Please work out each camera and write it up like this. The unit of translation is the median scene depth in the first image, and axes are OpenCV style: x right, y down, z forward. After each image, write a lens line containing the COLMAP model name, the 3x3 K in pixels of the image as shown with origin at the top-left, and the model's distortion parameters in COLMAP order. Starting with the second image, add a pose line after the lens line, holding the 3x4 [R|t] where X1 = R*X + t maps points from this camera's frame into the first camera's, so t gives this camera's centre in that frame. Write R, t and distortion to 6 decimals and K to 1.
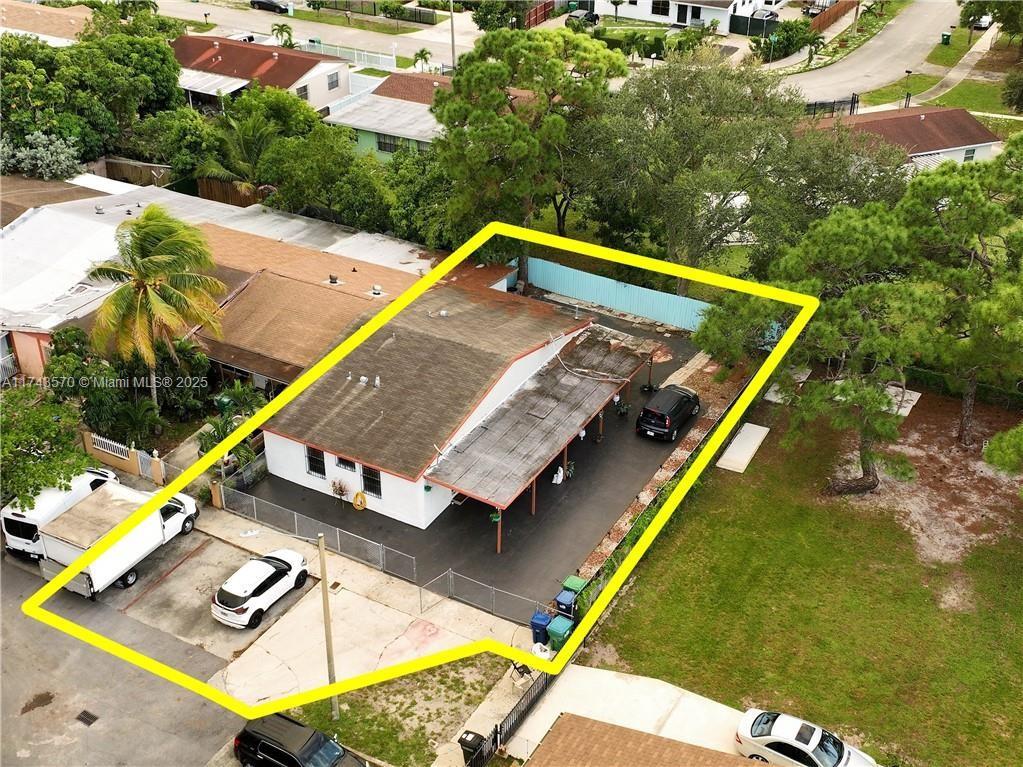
lens RADIAL K [[1244.1, 0, 511.0], [0, 1244.1, 449.2], [0, 0, 1]] dist [0.008391, -0.005833]
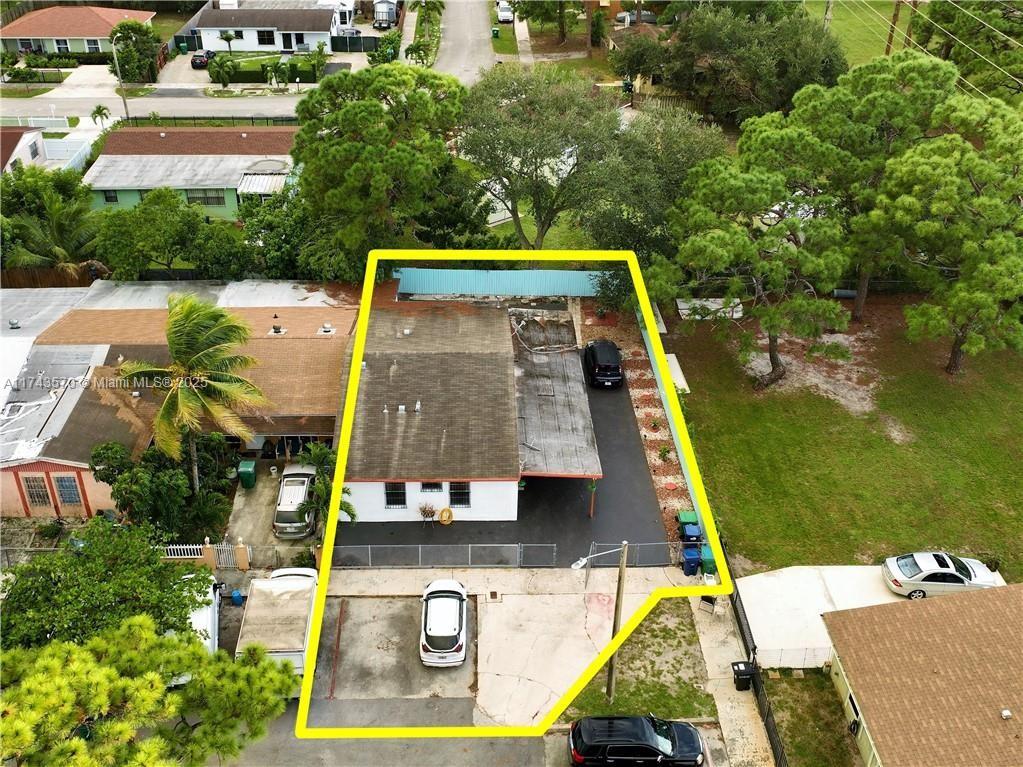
lens RADIAL K [[1040.7, 0, 511.5], [0, 1040.7, 383.5], [0, 0, 1]] dist [0.015100, -0.007534]
pose [[0.852464, -0.277211, 0.443238, -0.436500], [0.279928, 0.958092, 0.060836, -0.106169], [-0.441527, 0.072214, 0.894337, 0.161305]]
